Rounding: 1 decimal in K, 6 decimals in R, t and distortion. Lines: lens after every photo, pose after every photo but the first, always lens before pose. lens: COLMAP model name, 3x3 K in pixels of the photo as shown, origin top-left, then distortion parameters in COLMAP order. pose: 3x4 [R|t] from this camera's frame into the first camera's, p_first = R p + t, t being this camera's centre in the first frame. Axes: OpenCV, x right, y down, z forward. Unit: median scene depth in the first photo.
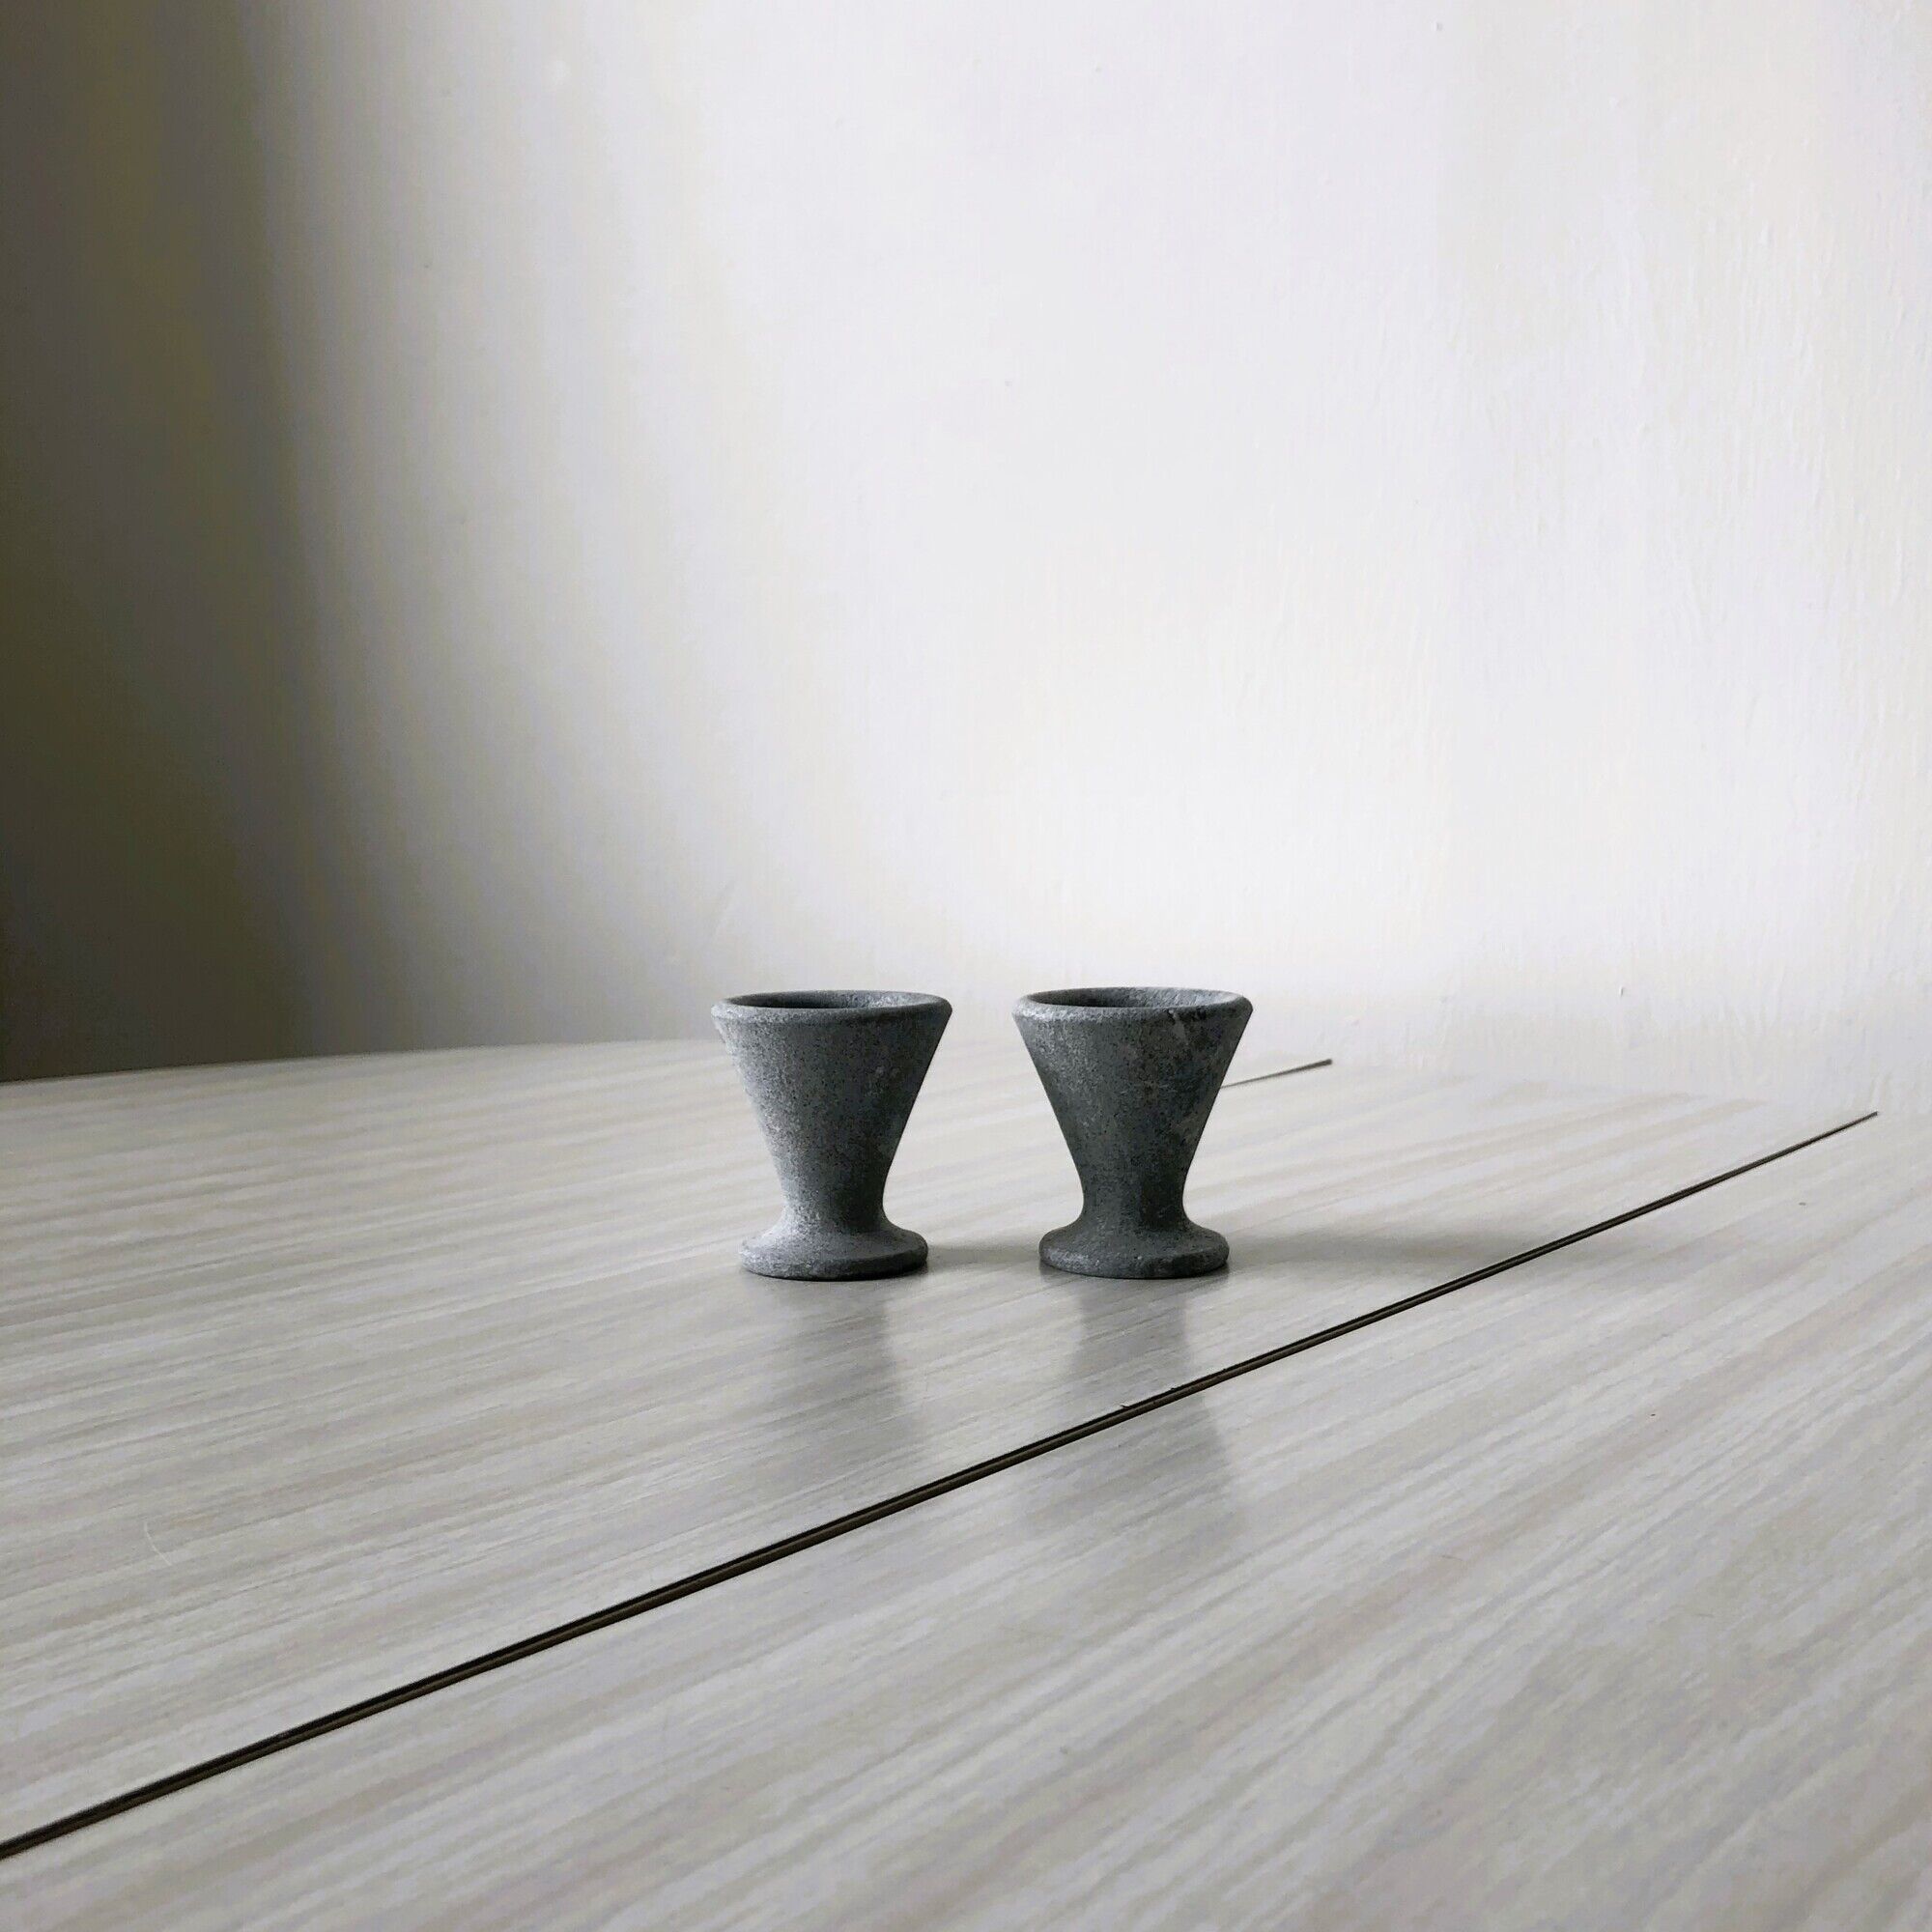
lens RADIAL K [[2216.4, 0, 968.8], [0, 2216.4, 963.2], [0, 0, 1]] dist [-0.006041, 0.000000]
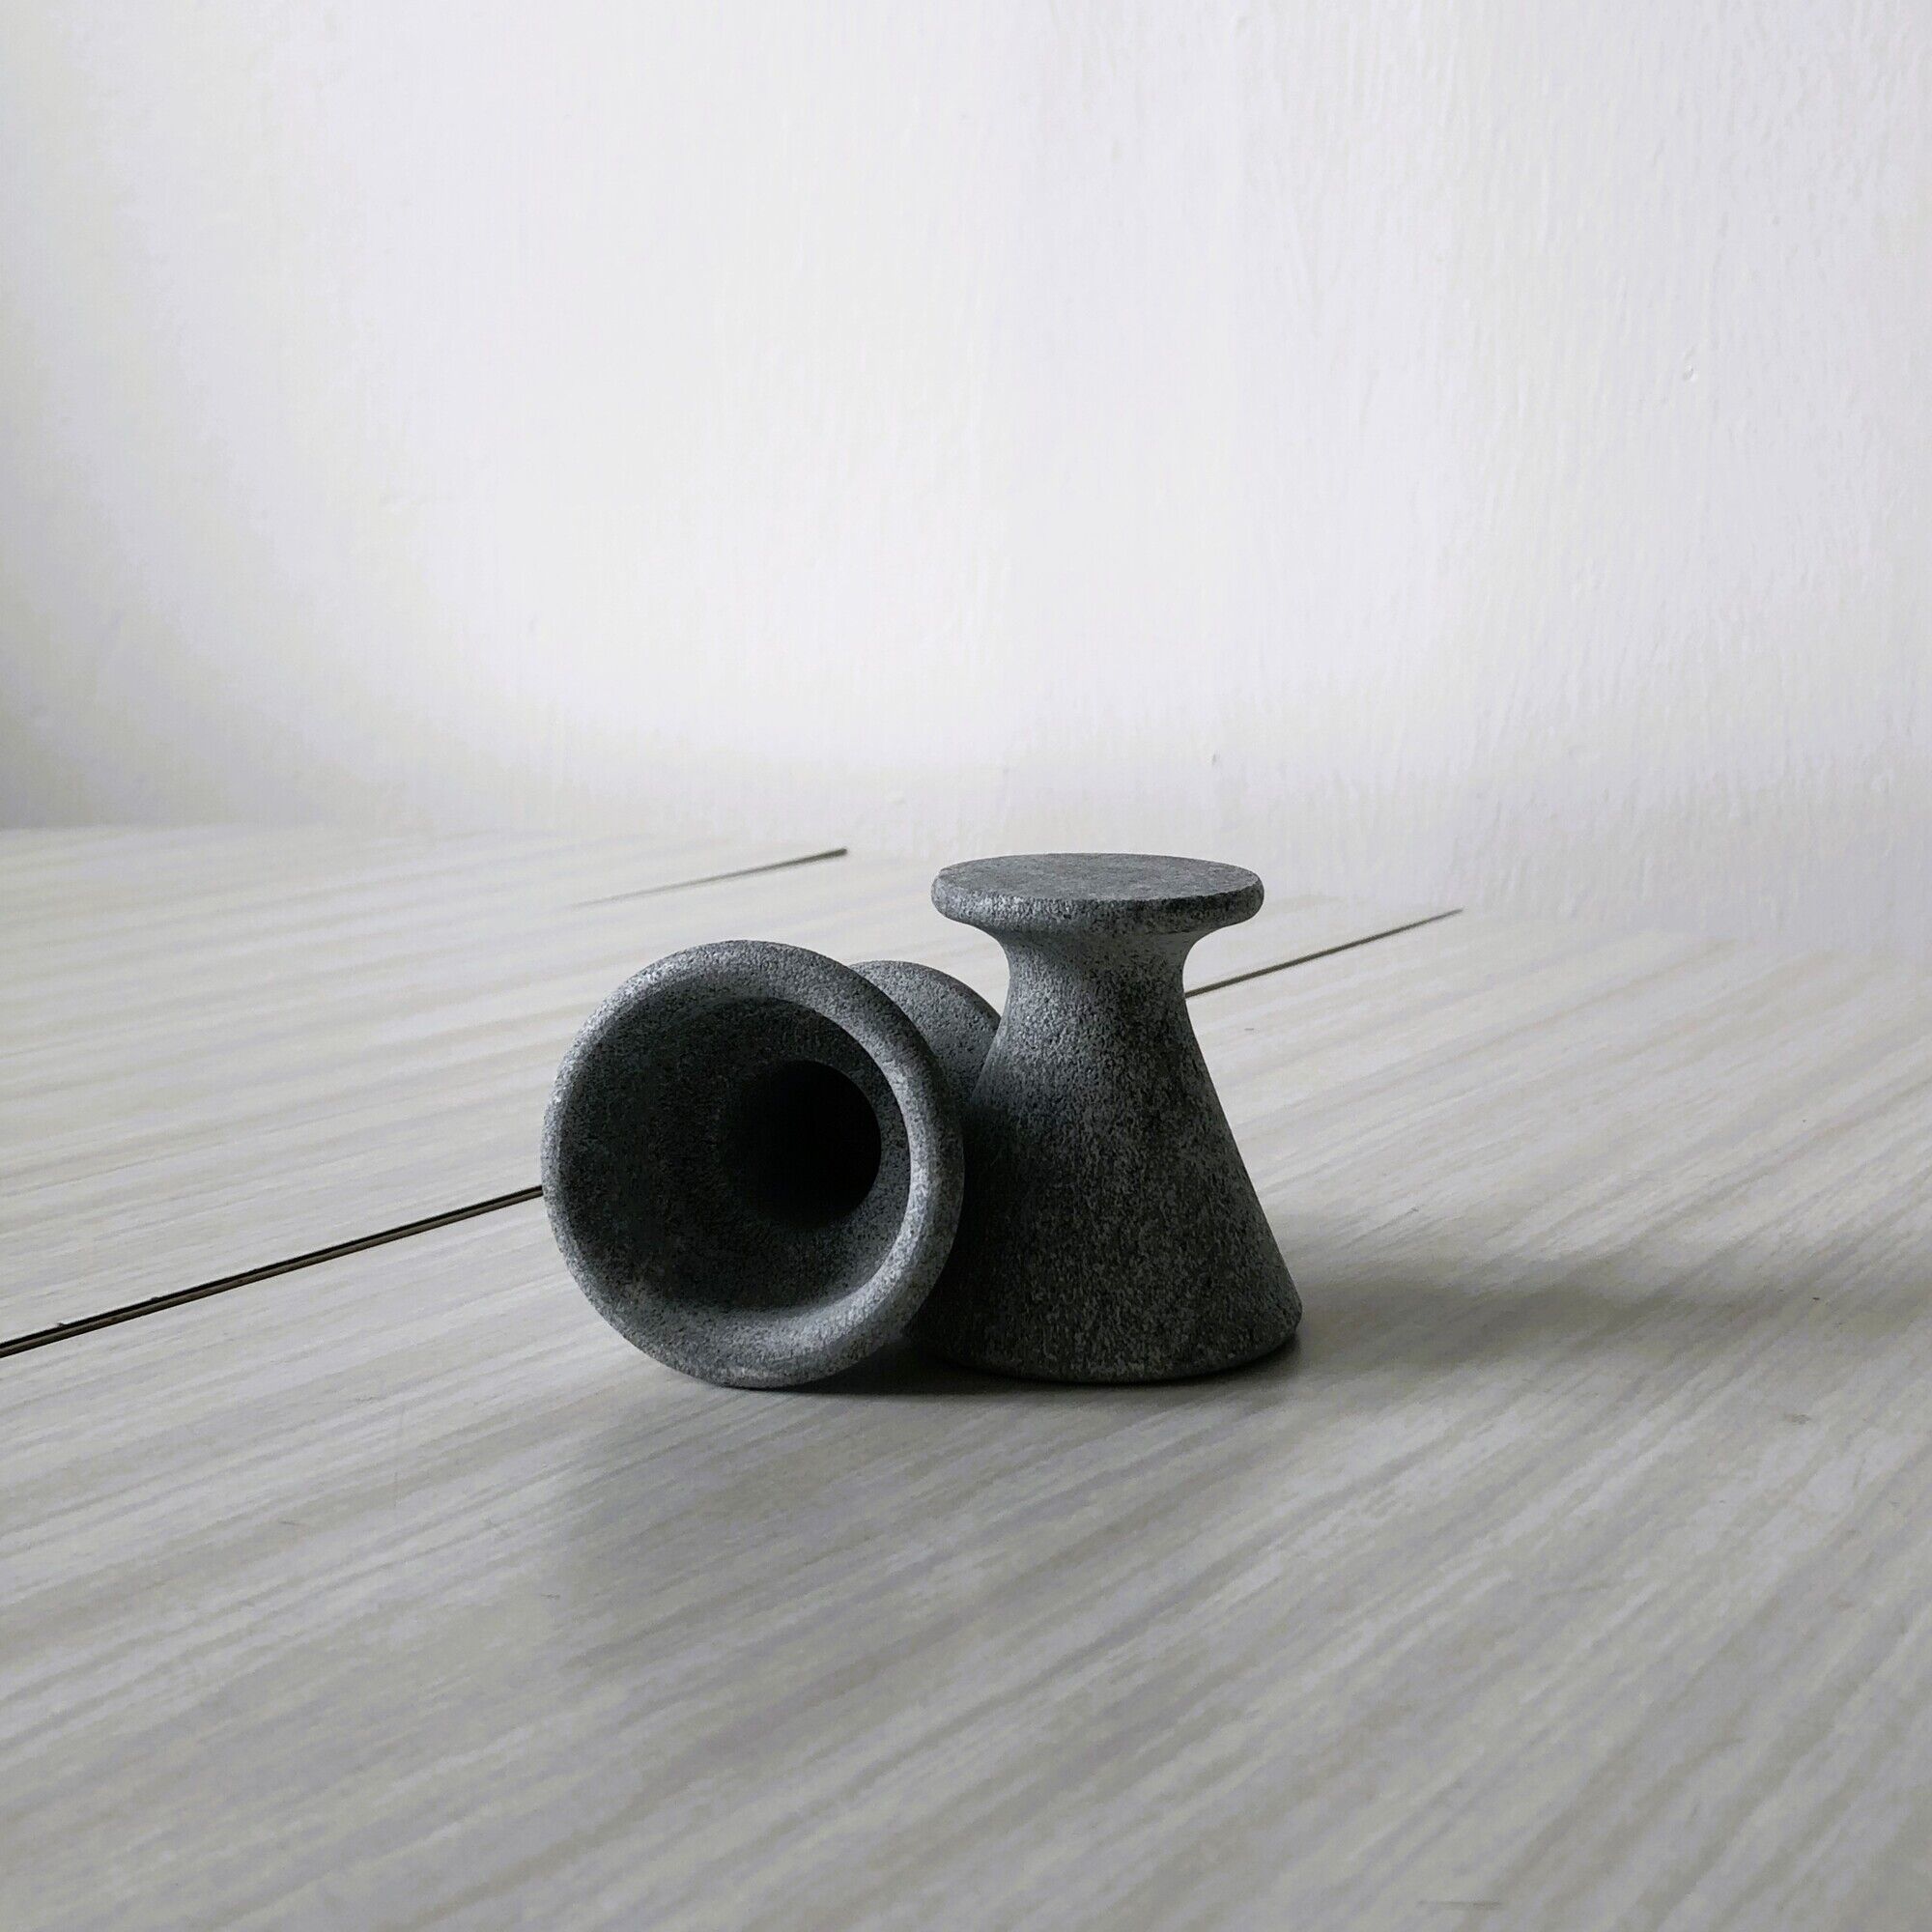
lens RADIAL K [[2787.6, 0, 1026.4], [0, 2787.6, 953.5], [0, 0, 1]] dist [-0.002911, 0.000000]
pose [[0.996600, -0.011878, 0.081533, 0.408782], [0.005131, 0.996580, 0.082474, -0.000294], [-0.082234, -0.081776, 0.993252, 0.062205]]
